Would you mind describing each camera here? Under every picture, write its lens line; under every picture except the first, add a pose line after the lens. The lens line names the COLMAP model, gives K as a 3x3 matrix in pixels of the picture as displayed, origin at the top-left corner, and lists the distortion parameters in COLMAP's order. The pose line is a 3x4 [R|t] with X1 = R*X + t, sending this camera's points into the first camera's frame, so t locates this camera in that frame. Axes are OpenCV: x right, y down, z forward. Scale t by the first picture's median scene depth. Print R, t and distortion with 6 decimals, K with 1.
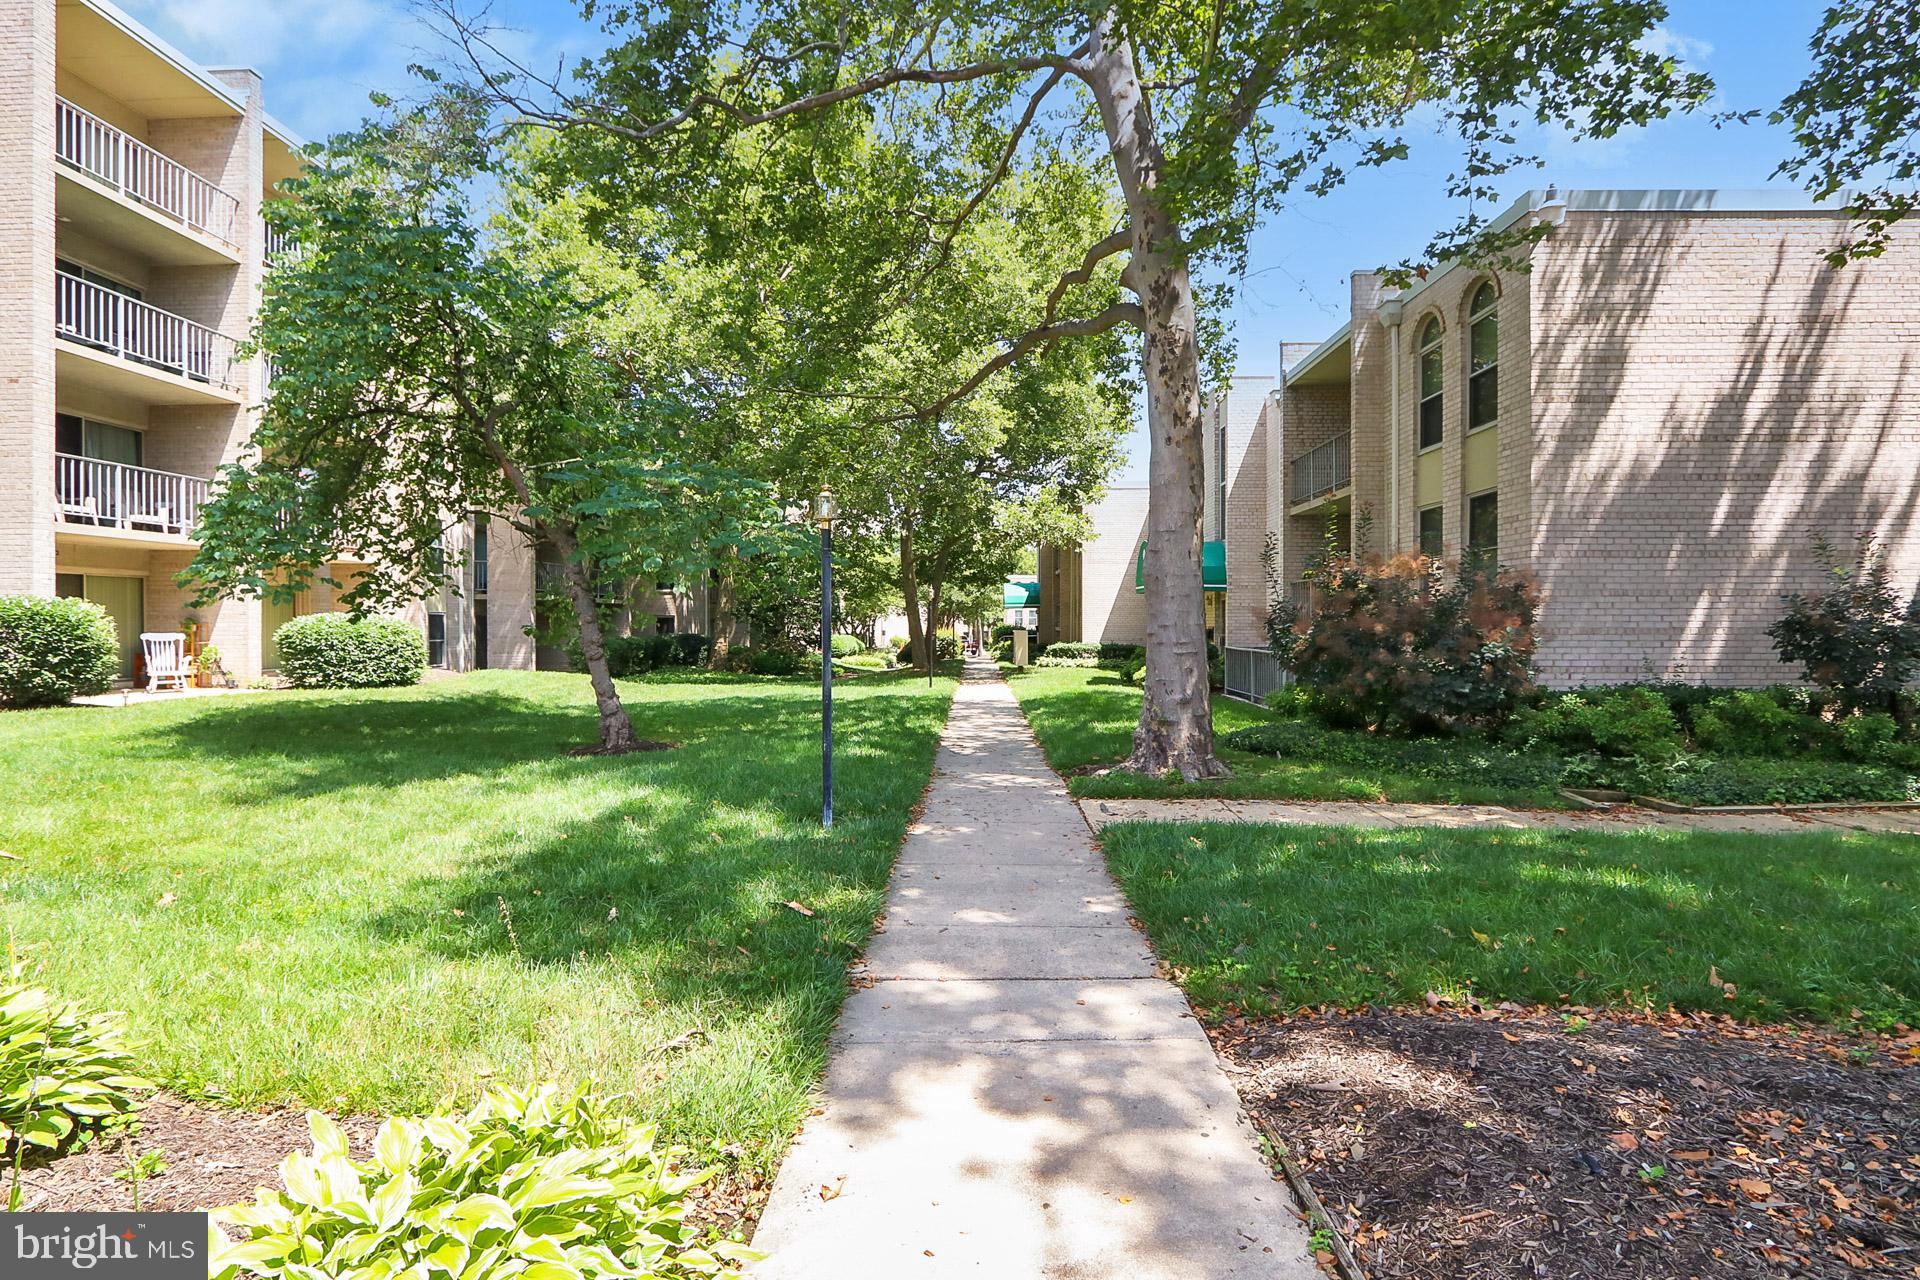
lens RADIAL K [[935.7, 0, 957.3], [0, 935.7, 630.5], [0, 0, 1]] dist [-0.009796, -0.000430]
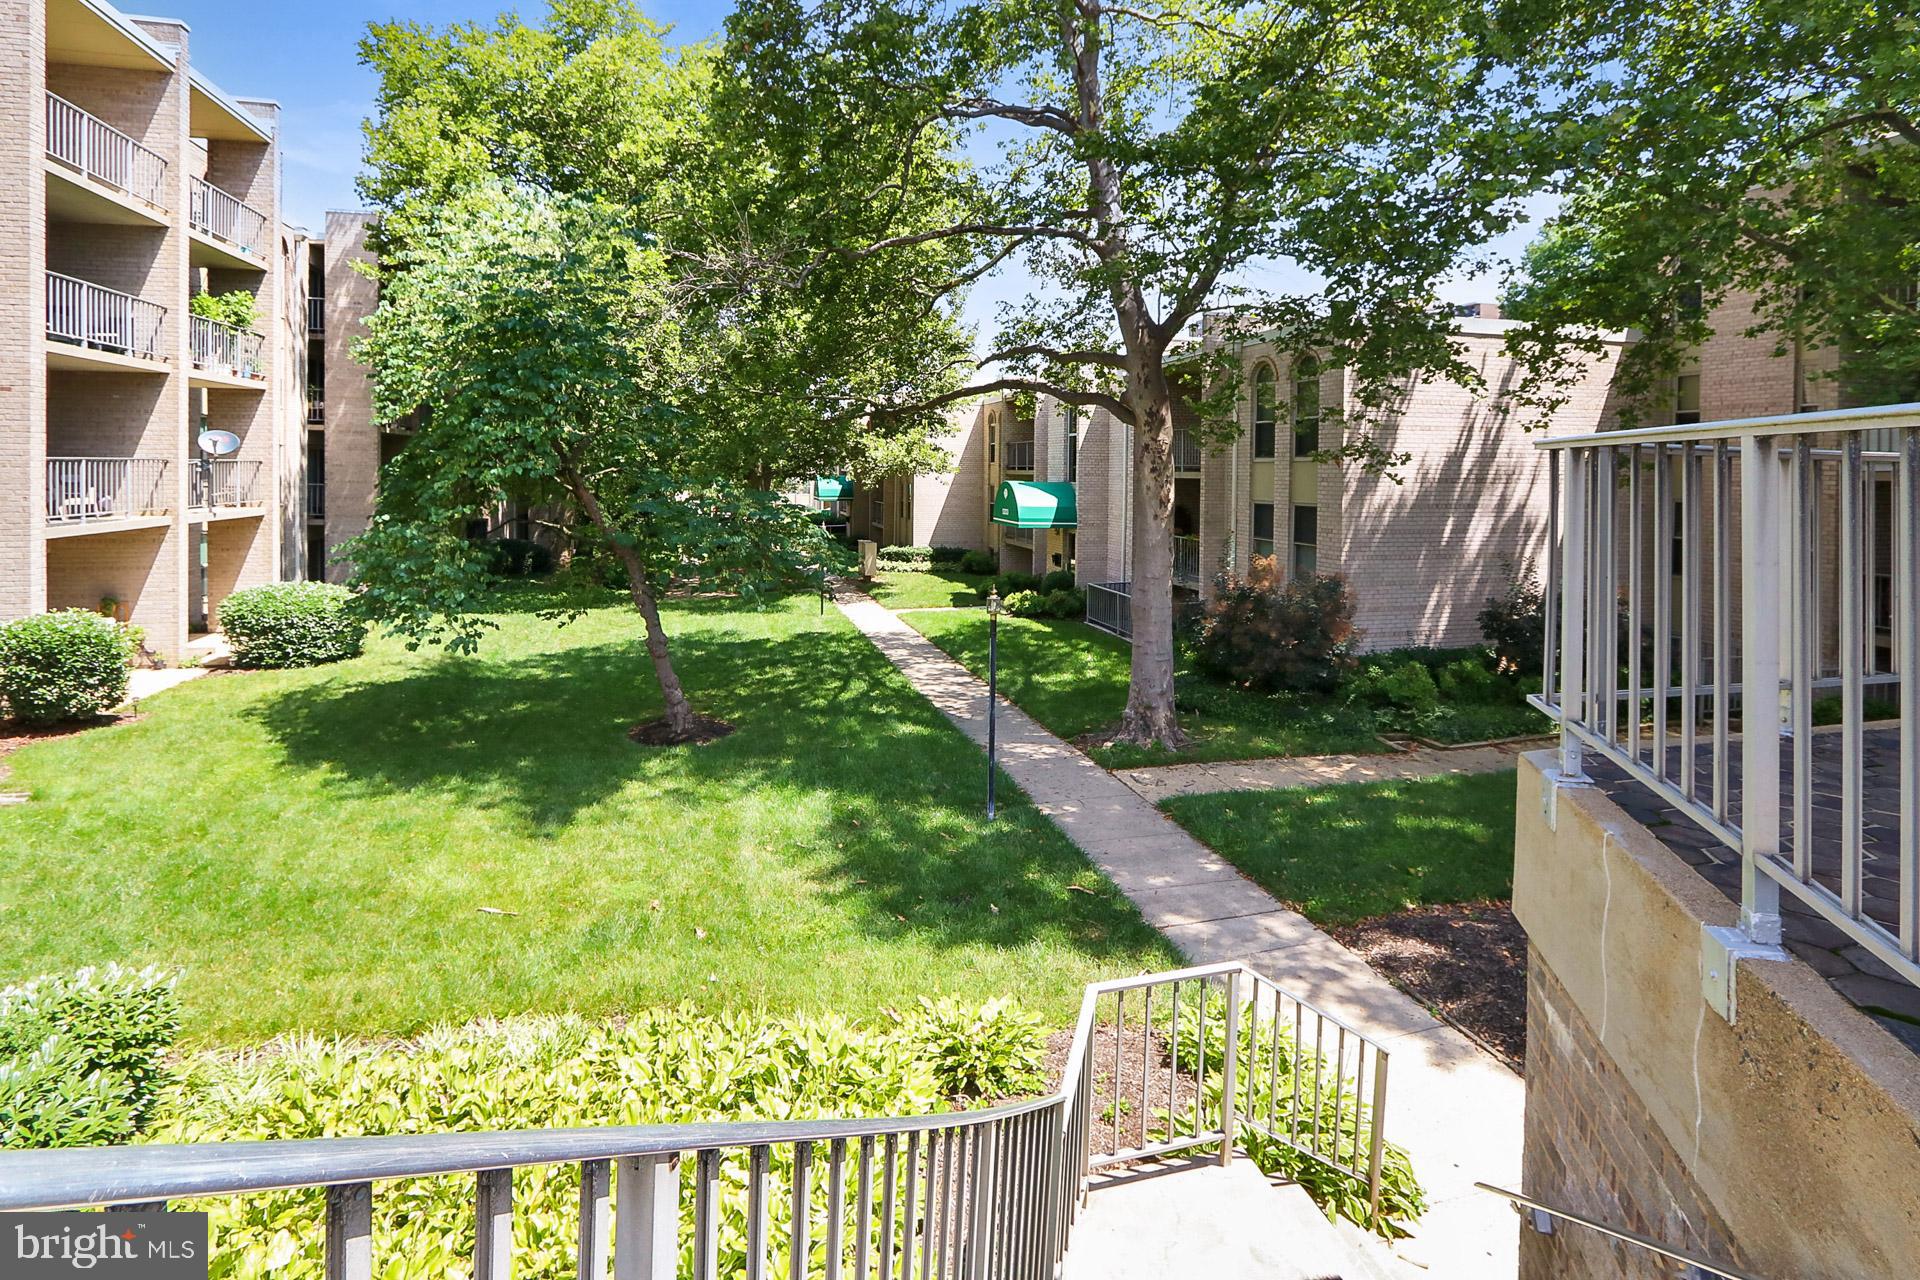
lens RADIAL K [[1001.4, 0, 964.8], [0, 1001.4, 478.3], [0, 0, 1]] dist [-0.002722, -0.000311]
pose [[0.955750, 0.004147, 0.294152, -0.421069], [-0.008483, 0.999873, 0.013466, -0.227846], [-0.294059, -0.015366, 0.955664, -0.335877]]
